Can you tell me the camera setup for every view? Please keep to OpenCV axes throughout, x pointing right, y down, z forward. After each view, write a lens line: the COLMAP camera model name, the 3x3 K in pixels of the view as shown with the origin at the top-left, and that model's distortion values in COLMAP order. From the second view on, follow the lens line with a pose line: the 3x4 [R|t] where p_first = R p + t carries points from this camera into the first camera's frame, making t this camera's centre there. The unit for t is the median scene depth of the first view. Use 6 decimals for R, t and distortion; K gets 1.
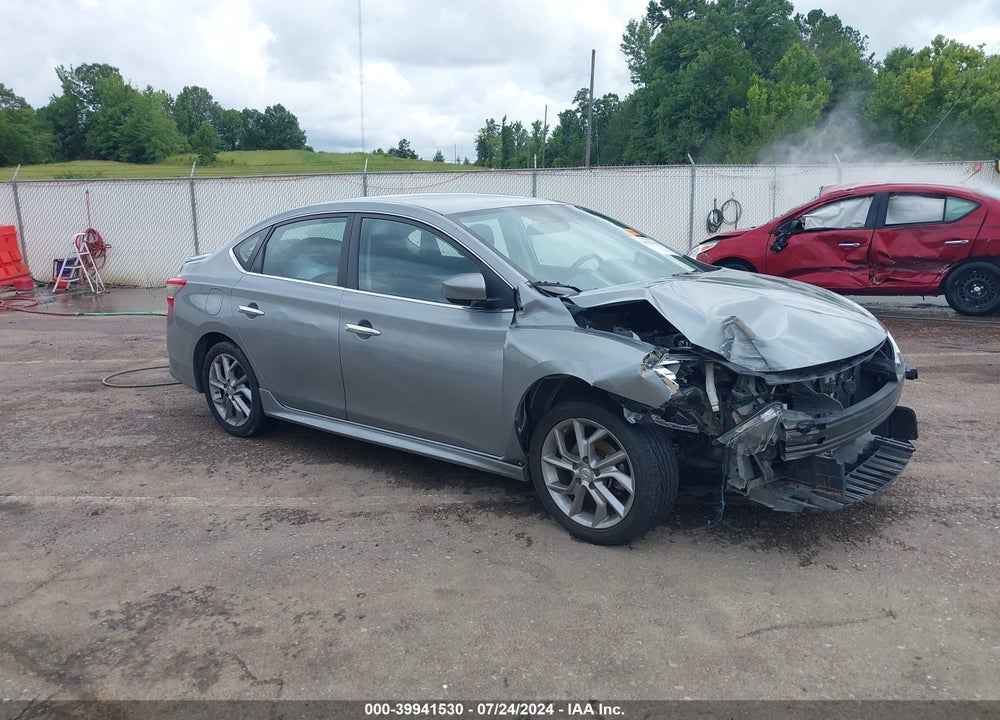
lens RADIAL K [[782.0, 0, 506.2], [0, 782.0, 356.9], [0, 0, 1]] dist [0.015734, -0.019985]
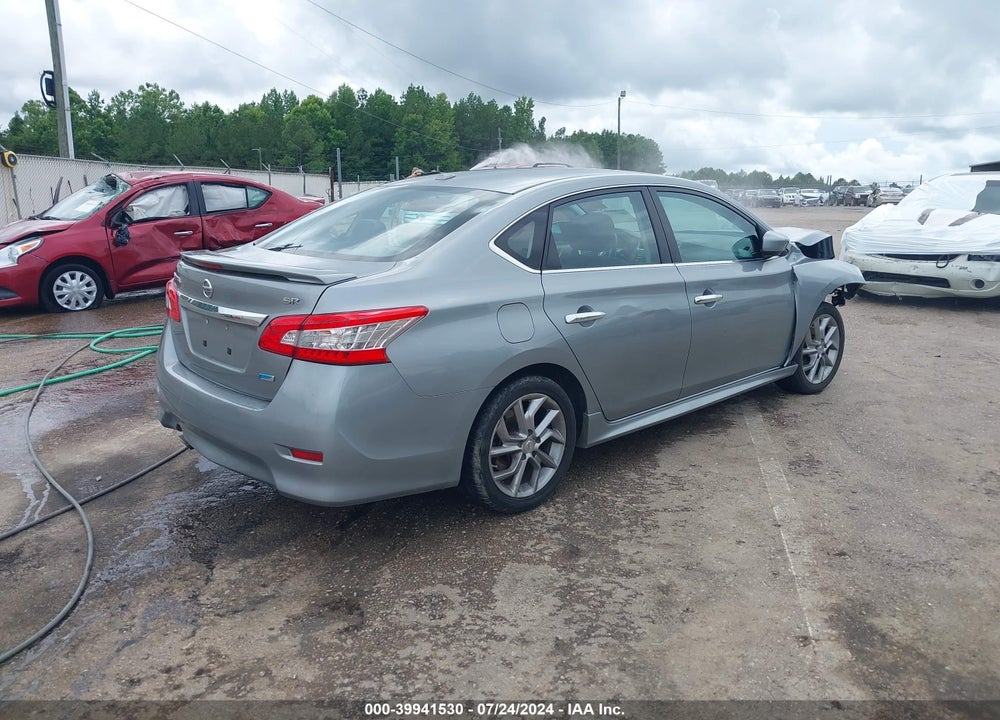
lens RADIAL K [[782.0, 0, 498.7], [0, 782.0, 367.6], [0, 0, 1]] dist [0.015734, -0.019985]
pose [[0.136979, -0.211529, 0.967725, -1.089137], [0.198165, 0.963037, 0.182455, -0.167588], [-0.970550, 0.166776, 0.173834, 0.964958]]
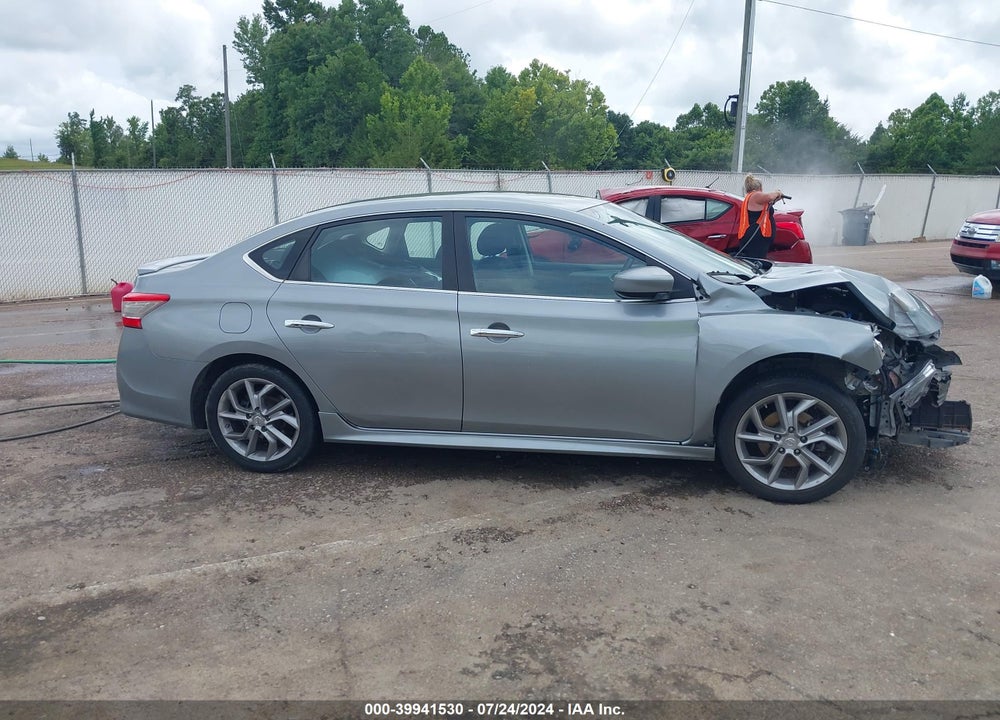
lens RADIAL K [[782.0, 0, 501.0], [0, 782.0, 362.1], [0, 0, 1]] dist [0.015734, -0.019985]
pose [[0.896258, -0.088632, 0.434587, -0.520369], [0.088104, 0.995881, 0.021407, -0.016798], [-0.434694, 0.019103, 0.900375, 0.124103]]
